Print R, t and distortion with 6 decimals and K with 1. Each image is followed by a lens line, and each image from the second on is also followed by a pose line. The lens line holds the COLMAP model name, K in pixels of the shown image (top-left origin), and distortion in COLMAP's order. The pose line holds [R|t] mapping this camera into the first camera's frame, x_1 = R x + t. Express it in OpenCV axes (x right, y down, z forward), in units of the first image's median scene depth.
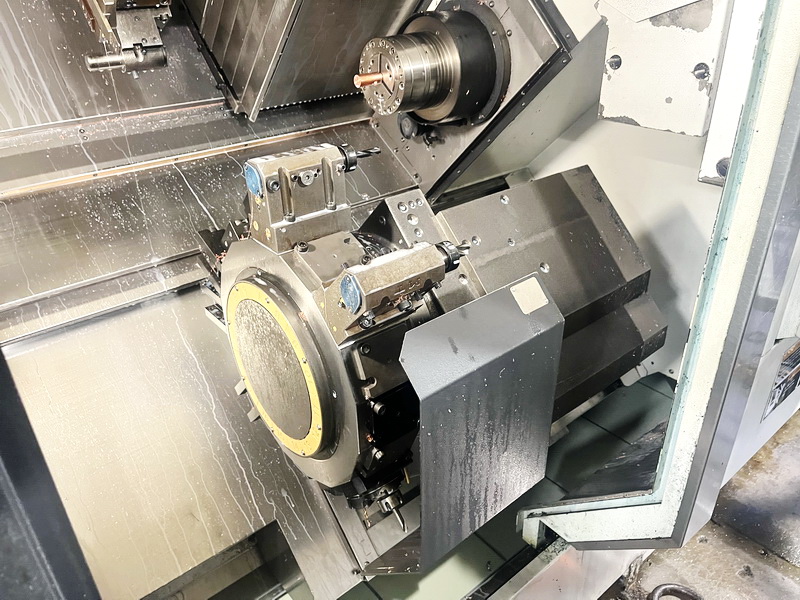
lens RADIAL K [[616.3, 0, 399.5], [0, 616.3, 285.7], [0, 0, 1]] dist [0.059929, -0.081102]
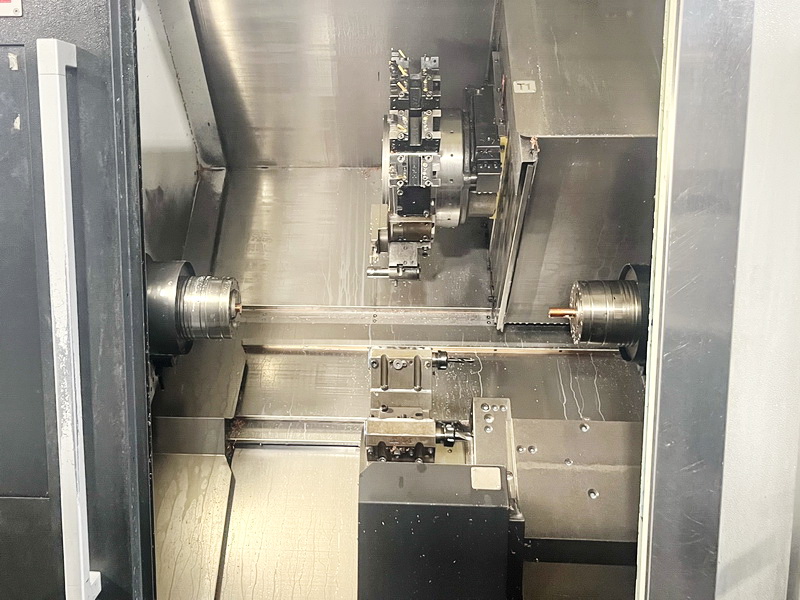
lens RADIAL K [[842.5, 0, 337.1], [0, 842.5, 282.8], [0, 0, 1]] dist [0.058714, 0.000000]
pose [[0.725187, 0.133239, -0.675538, 0.663435], [-0.332888, 0.926664, -0.174583, 0.030114], [0.602735, 0.351484, 0.716358, -0.381698]]
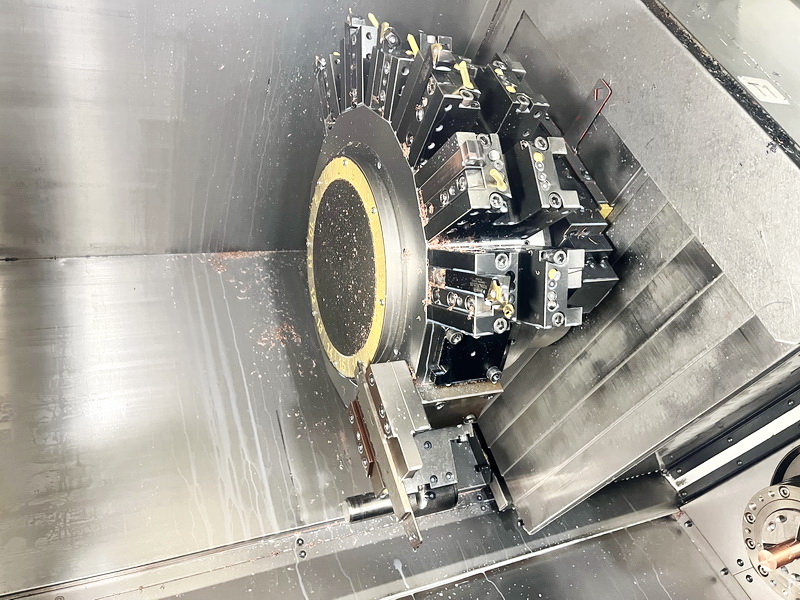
lens RADIAL K [[616.3, 0, 402.4], [0, 616.3, 307.0], [0, 0, 1]] dist [0.059929, -0.081102]
pose [[0.972937, 0.058953, -0.223422, -0.263367], [-0.126326, 0.945323, -0.300676, -0.311390], [0.193481, 0.320763, 0.927187, 0.295389]]
